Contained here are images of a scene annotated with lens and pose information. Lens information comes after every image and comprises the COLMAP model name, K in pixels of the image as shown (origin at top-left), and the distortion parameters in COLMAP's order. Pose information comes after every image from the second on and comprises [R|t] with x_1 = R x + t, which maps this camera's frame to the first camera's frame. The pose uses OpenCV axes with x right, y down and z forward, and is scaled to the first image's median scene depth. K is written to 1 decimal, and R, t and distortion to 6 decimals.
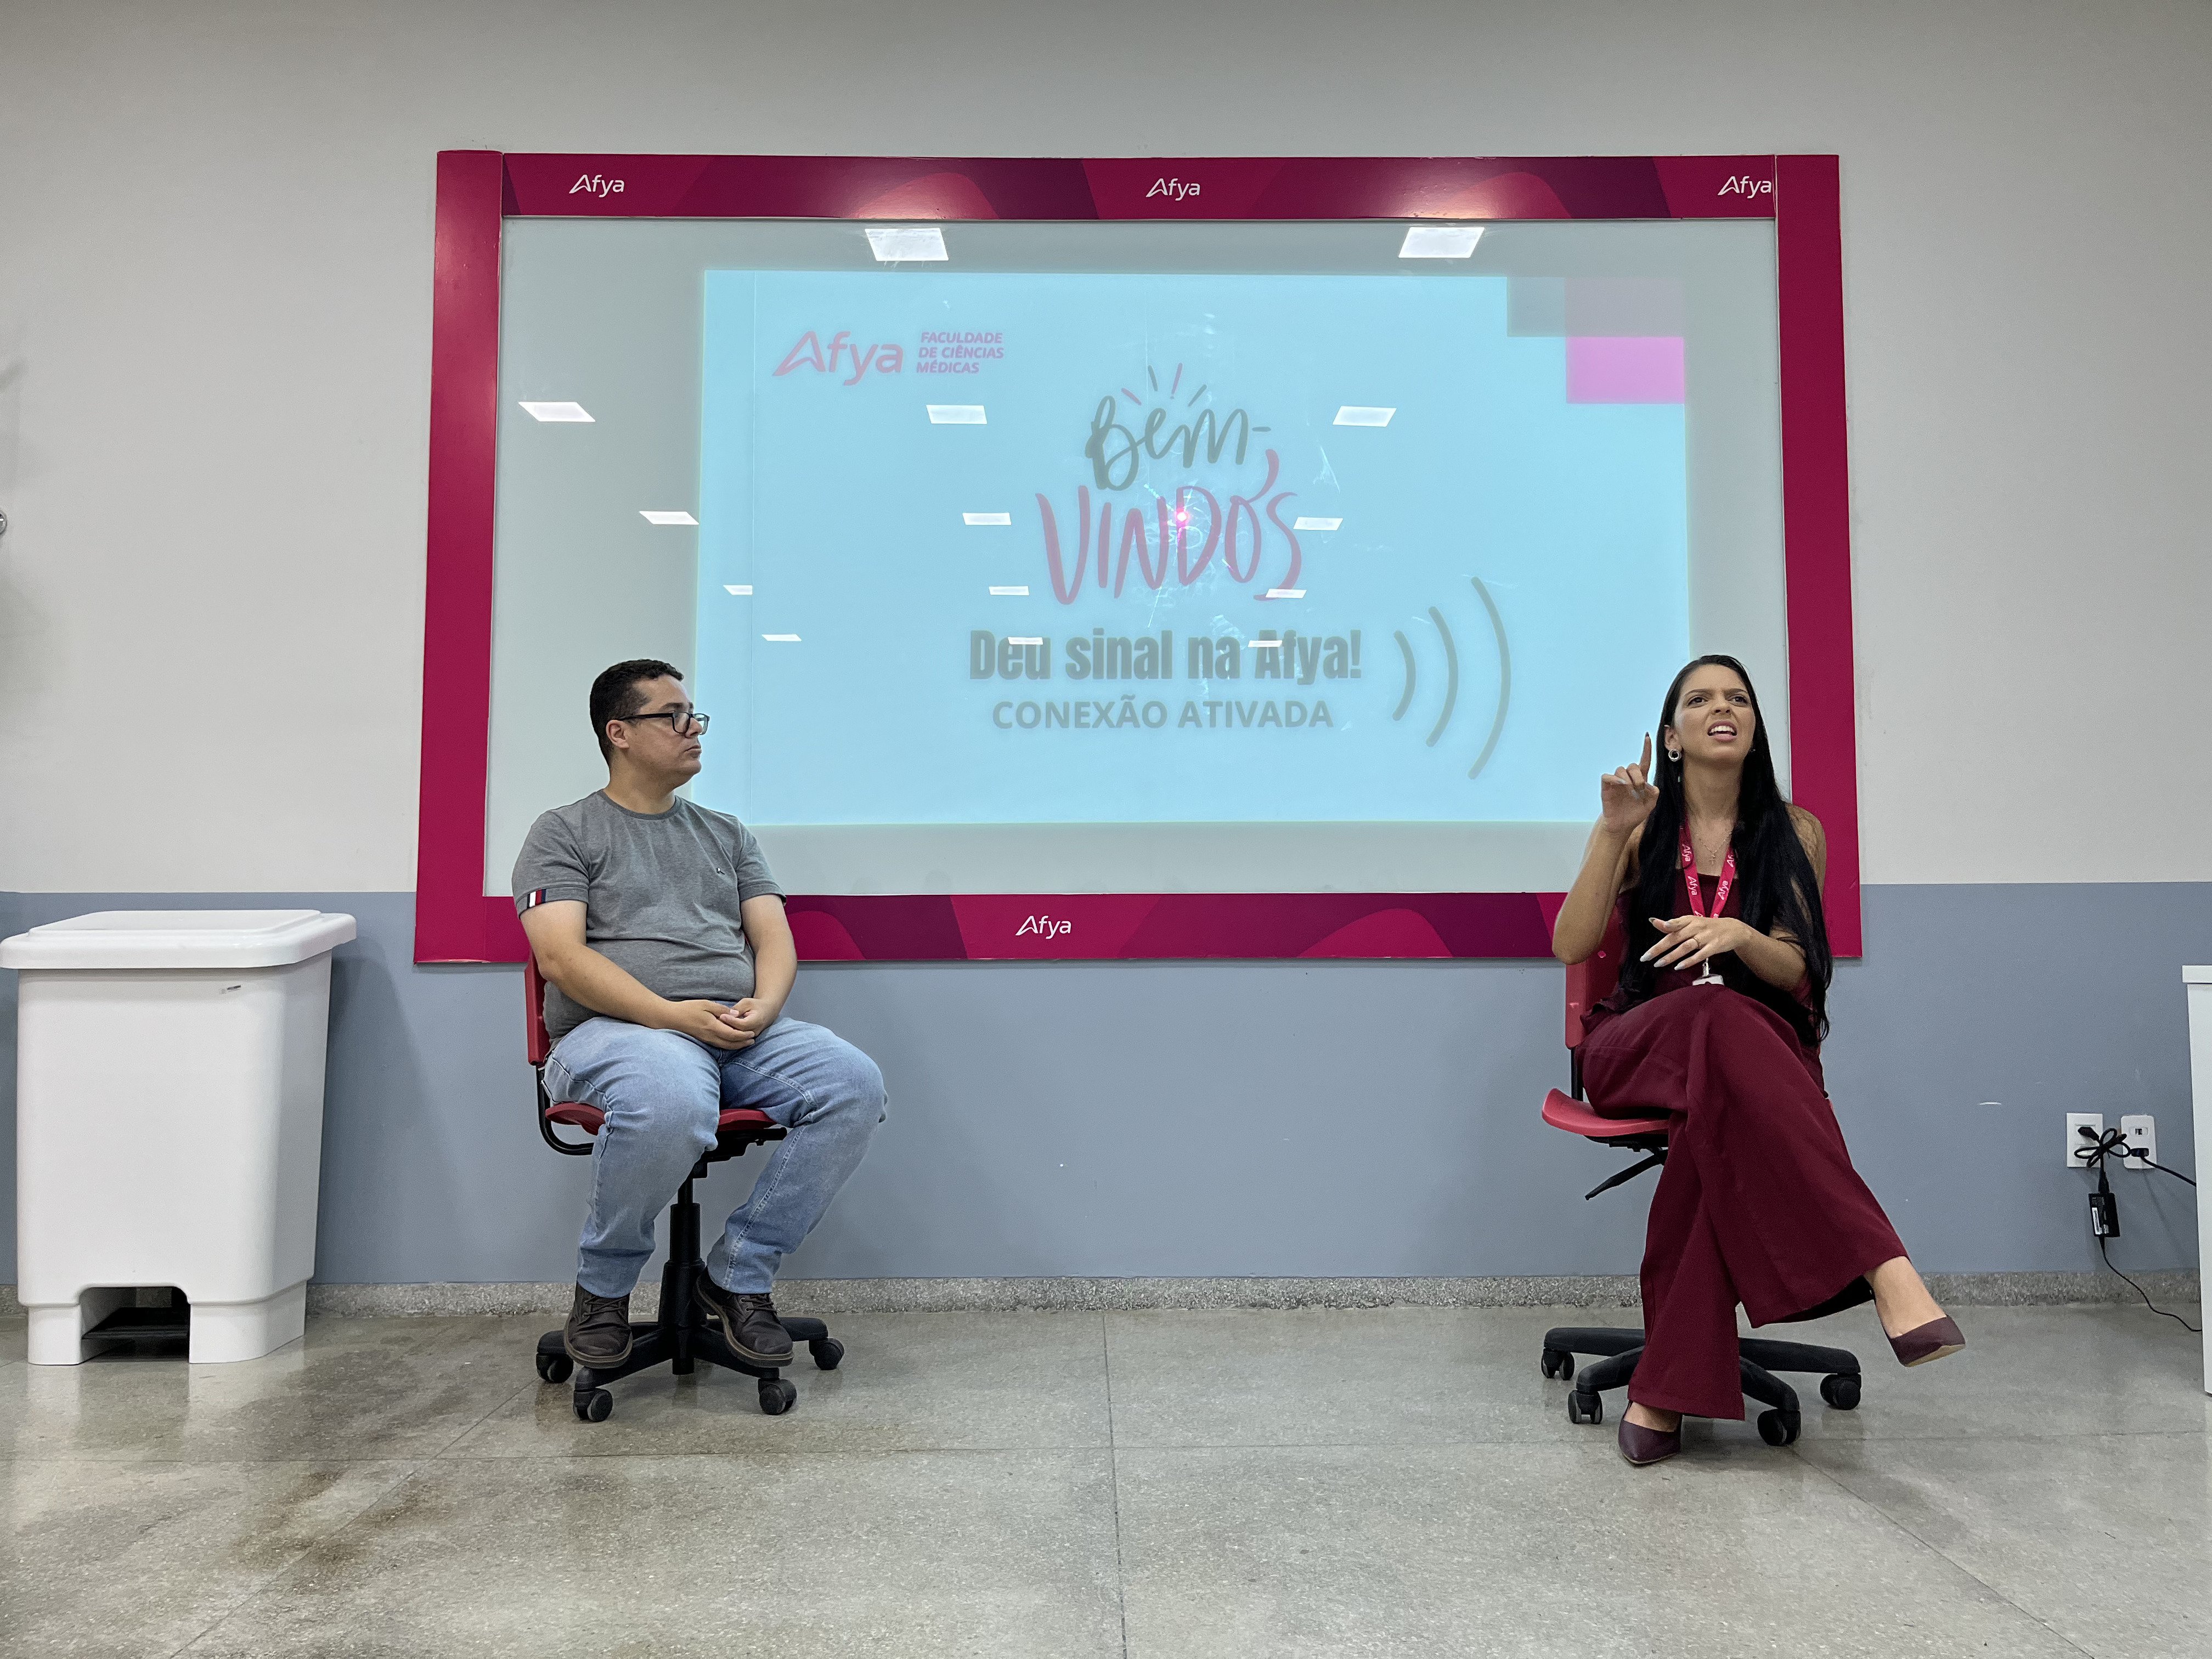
lens RADIAL K [[1644.9, 0, 1117.6], [0, 1644.9, 859.0], [0, 0, 1]] dist [0.074922, -0.103182]
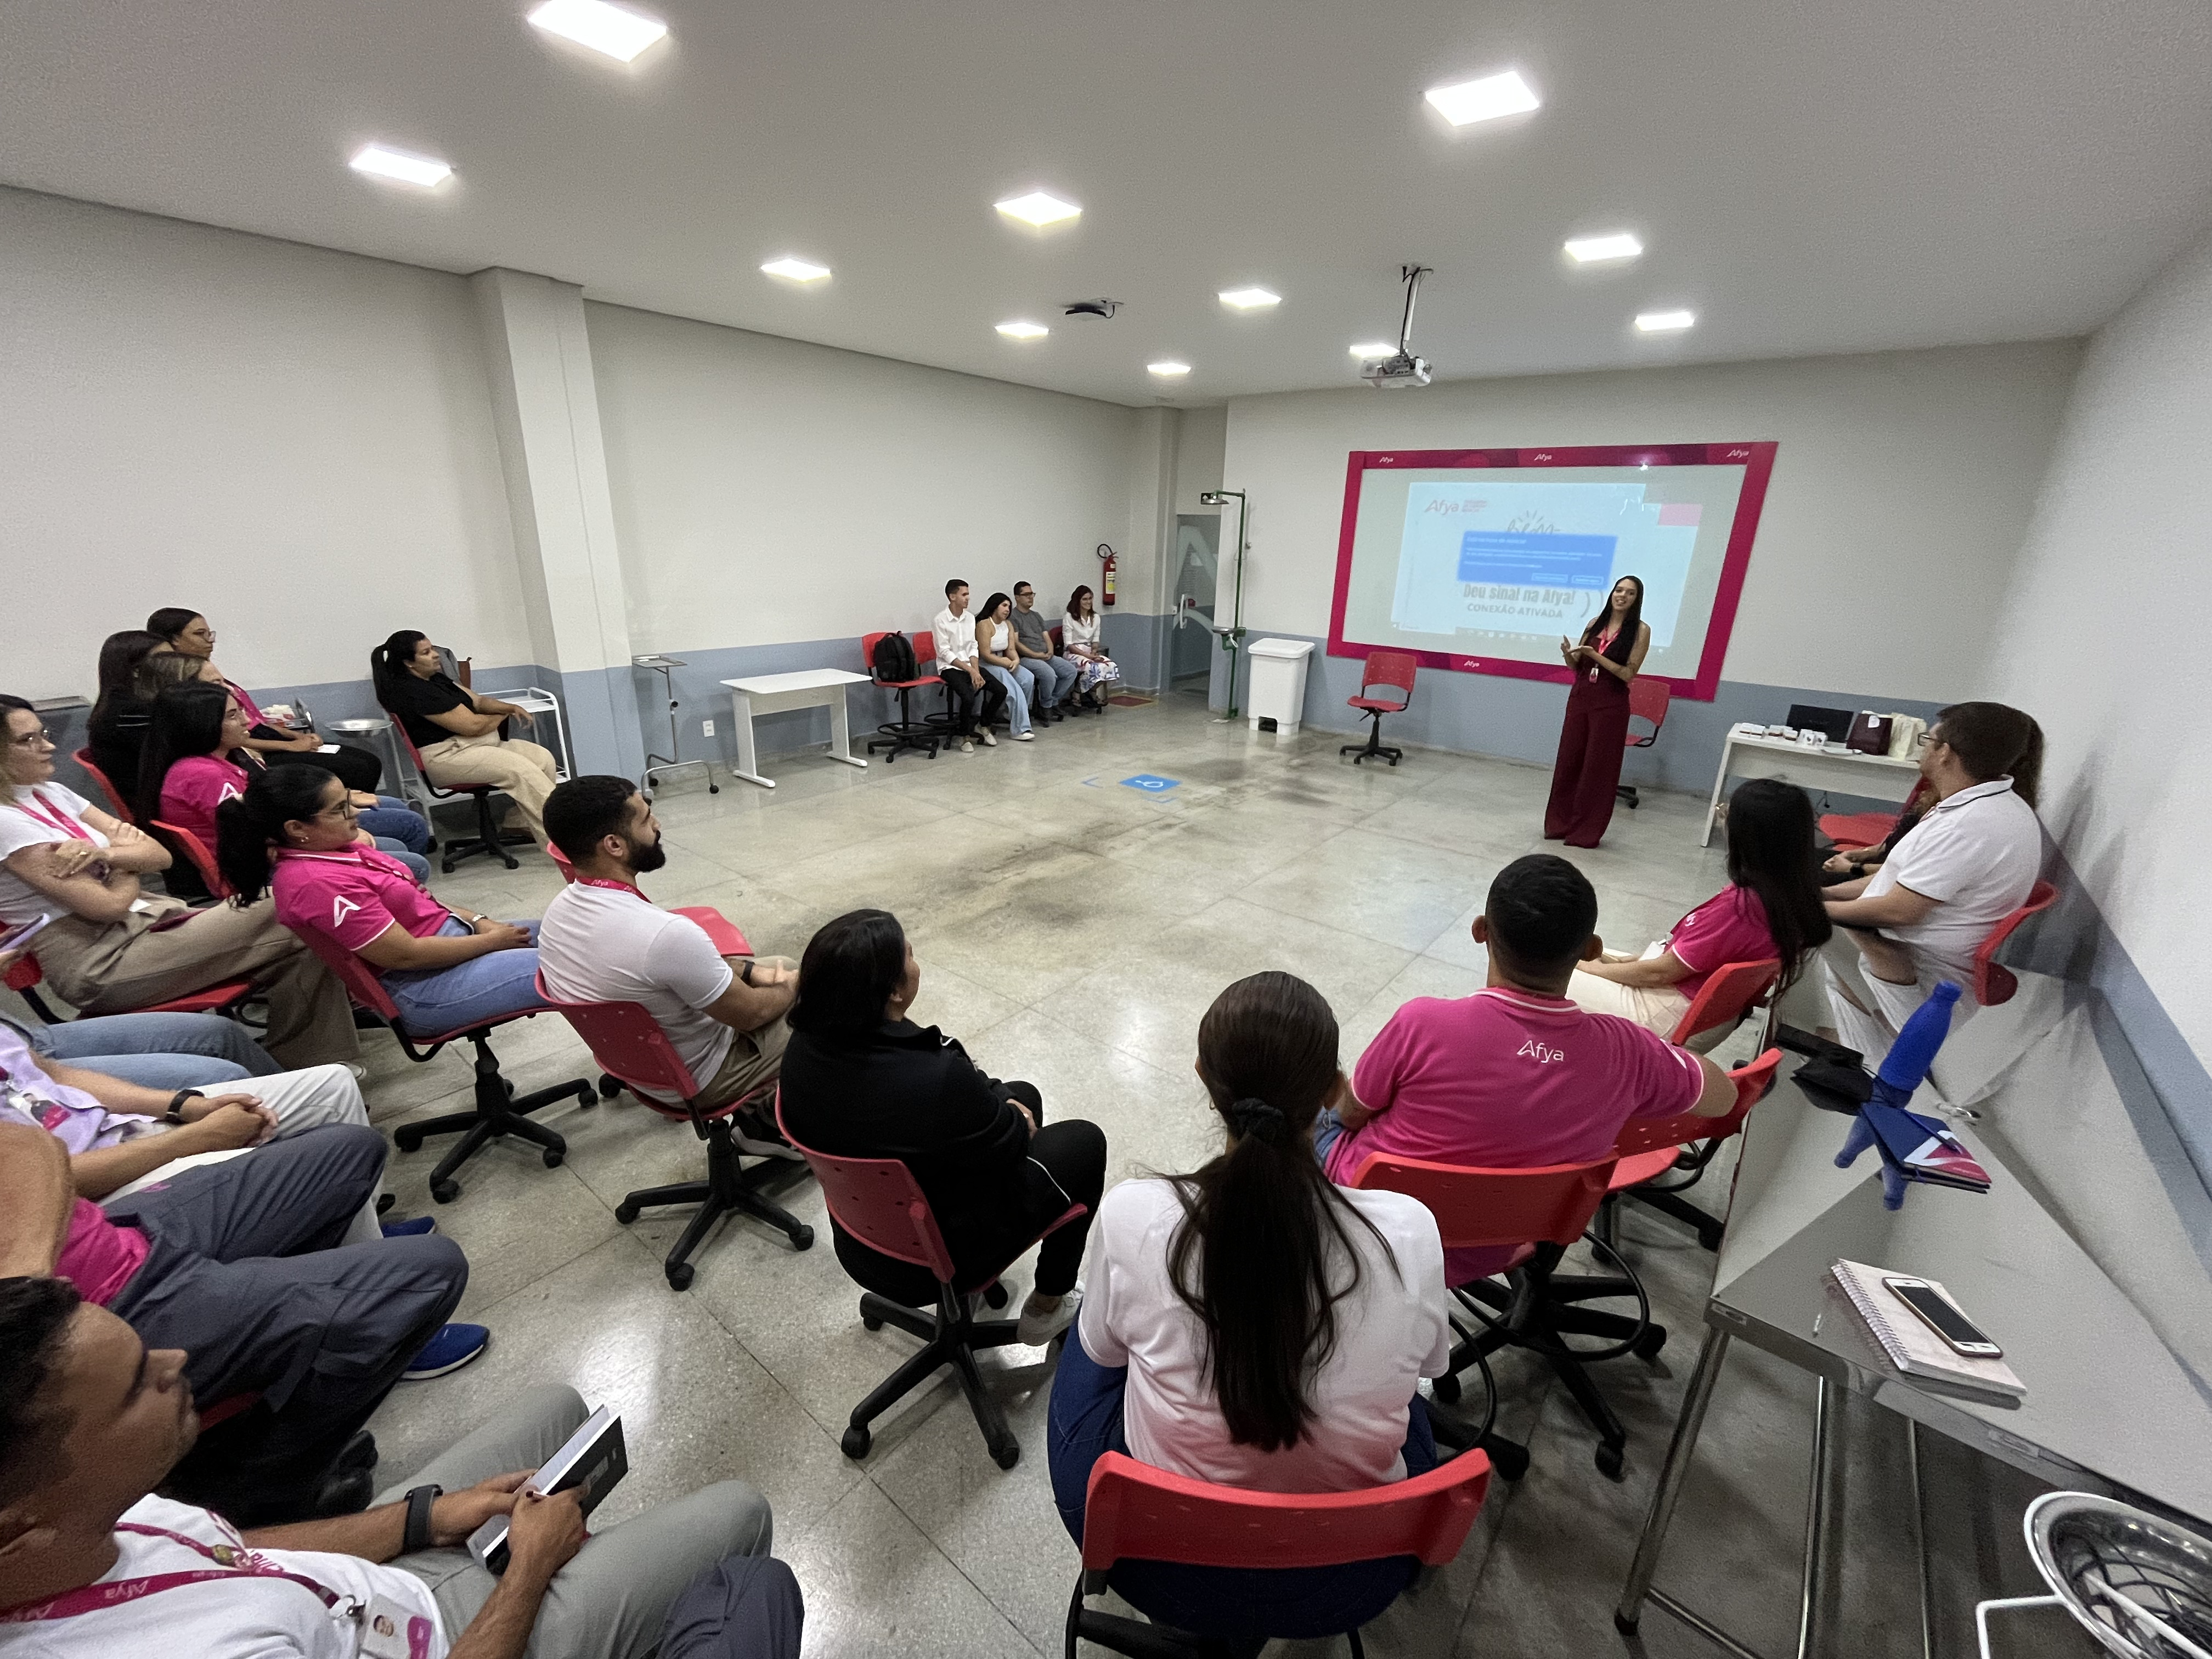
lens RADIAL K [[879.3, 0, 1106.9], [0, 879.3, 824.0], [0, 0, 1]] dist [-0.002059, -0.000101]
pose [[0.770652, 0.231662, -0.593657, 0.625476], [0.013127, 0.925614, 0.378241, -0.414932], [0.637121, -0.299284, 0.710285, -1.180523]]
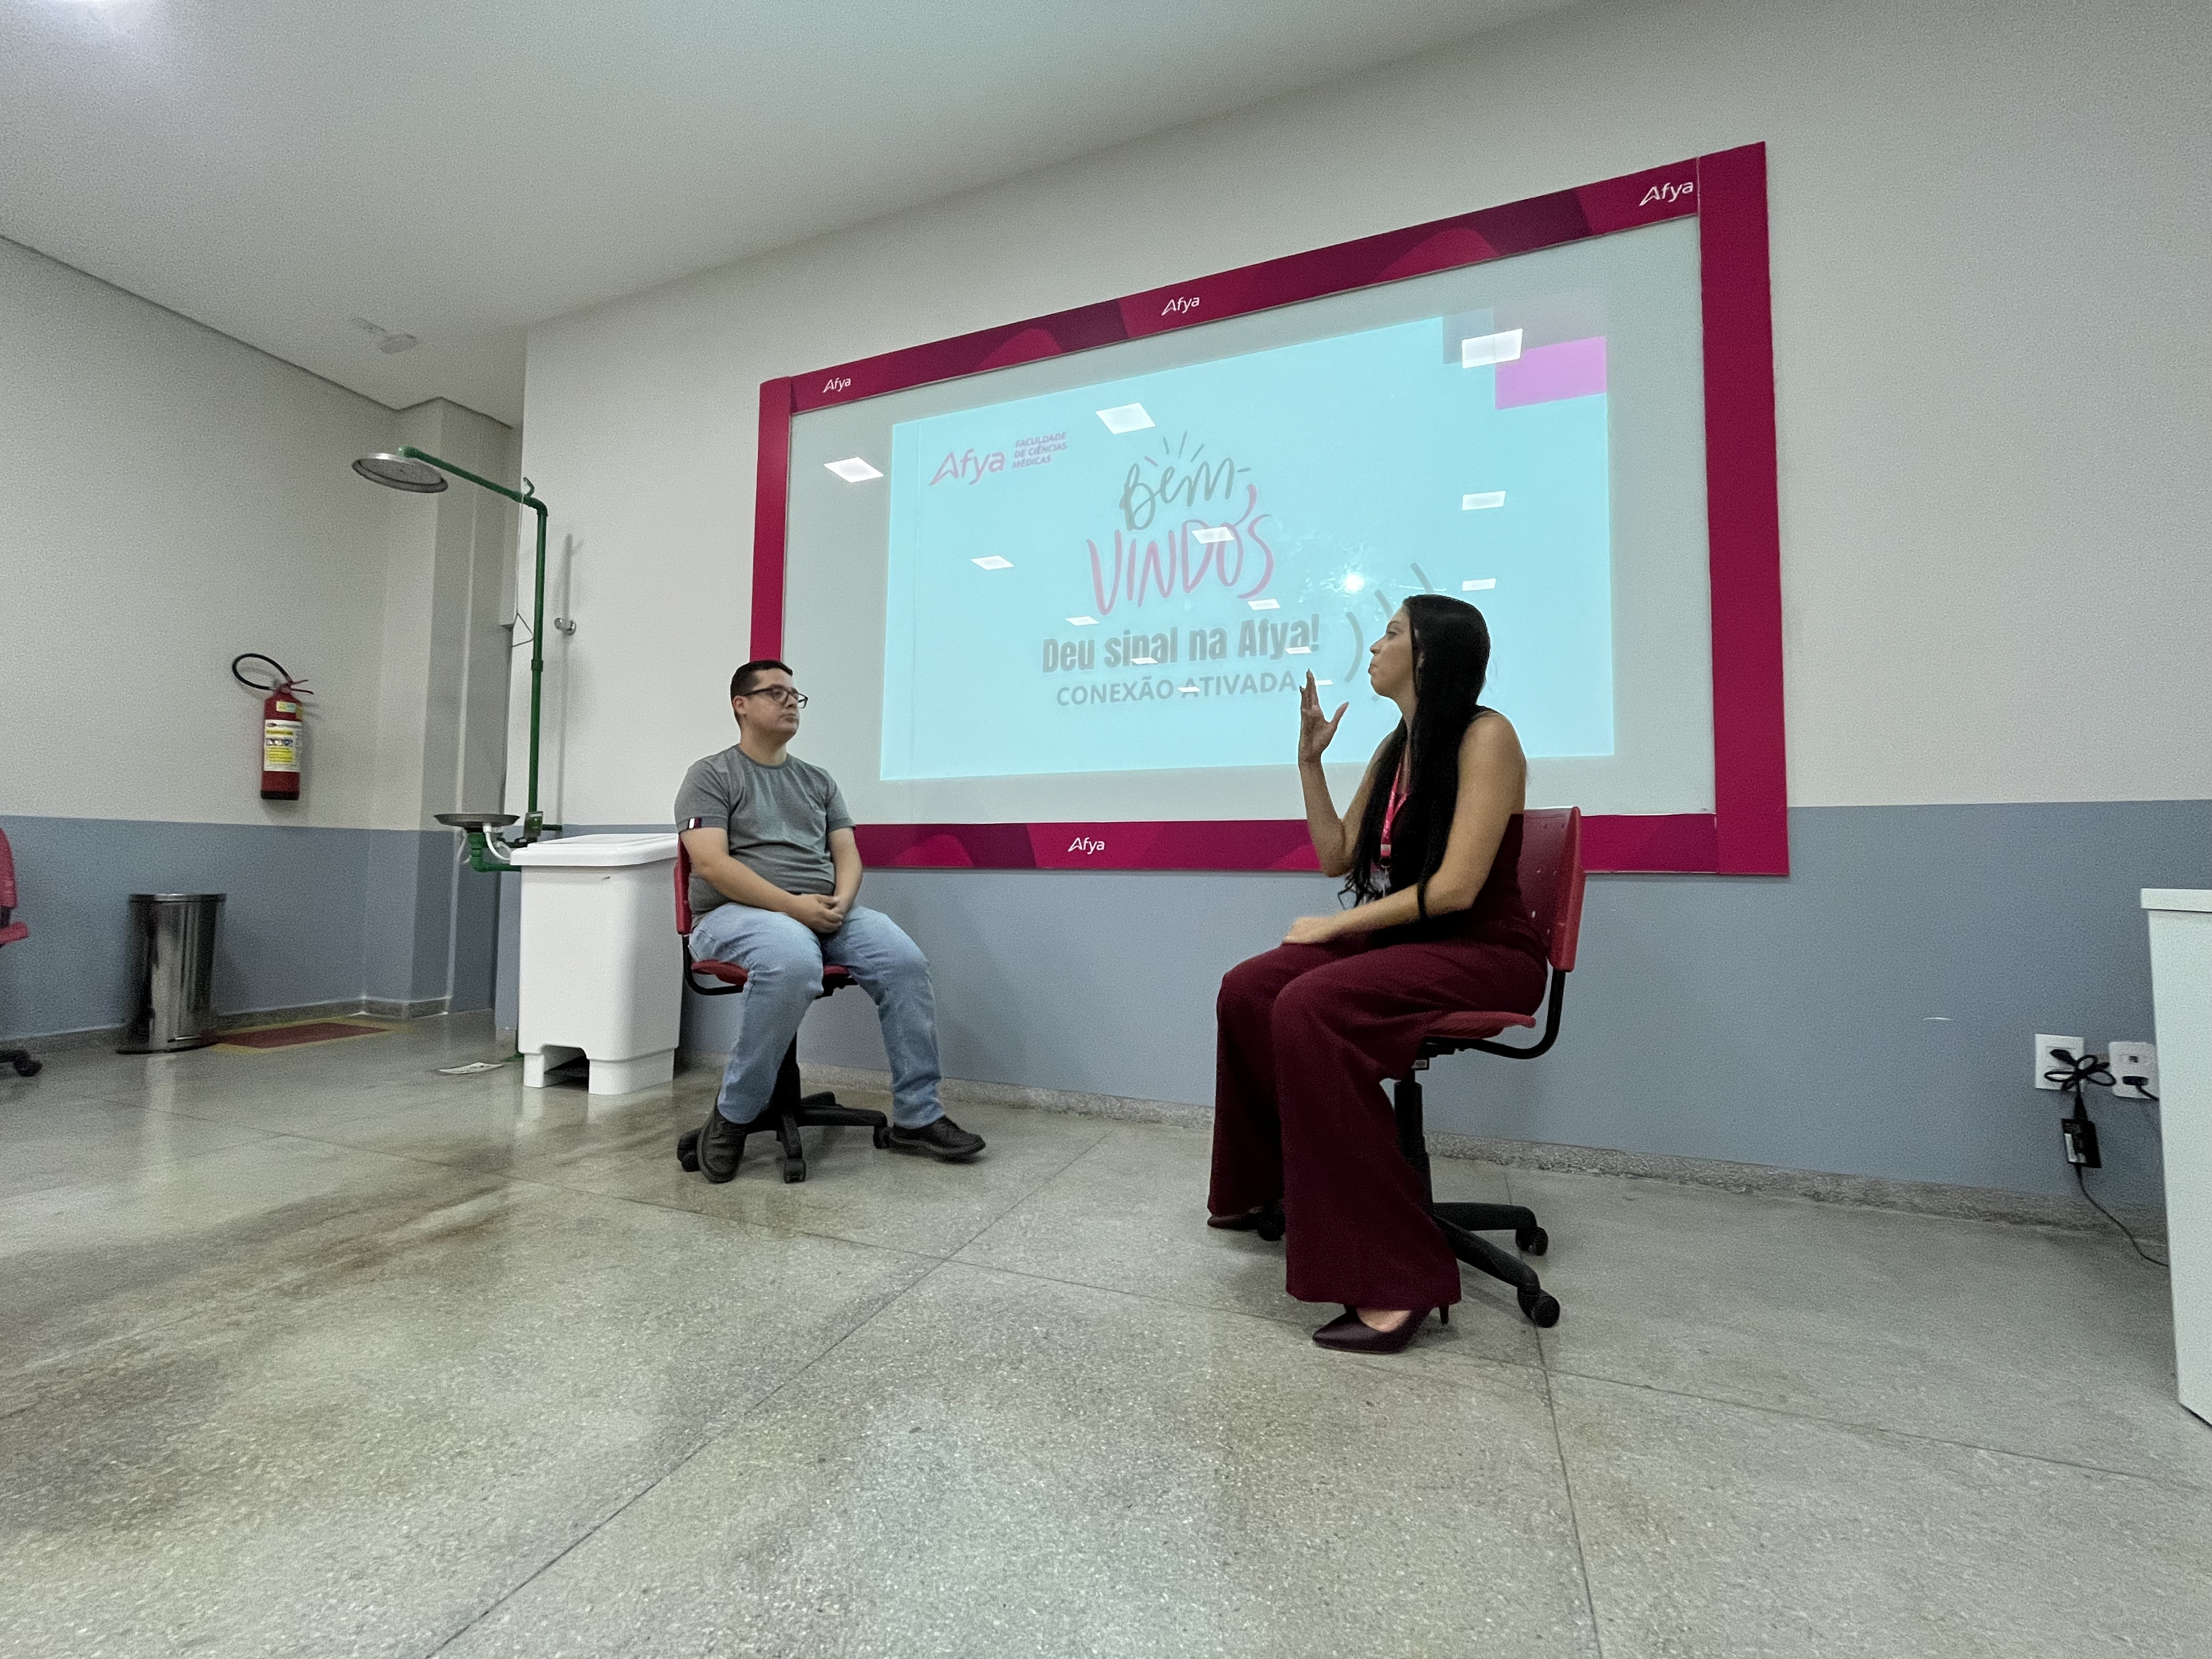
lens RADIAL K [[879.3, 0, 1106.9], [0, 879.3, 824.0], [0, 0, 1]] dist [-0.002059, -0.000101]
pose [[0.927773, -0.006588, -0.373086, 0.252786], [0.009798, 0.999930, 0.006707, 0.018454], [0.373016, -0.009878, 0.927772, 0.310980]]
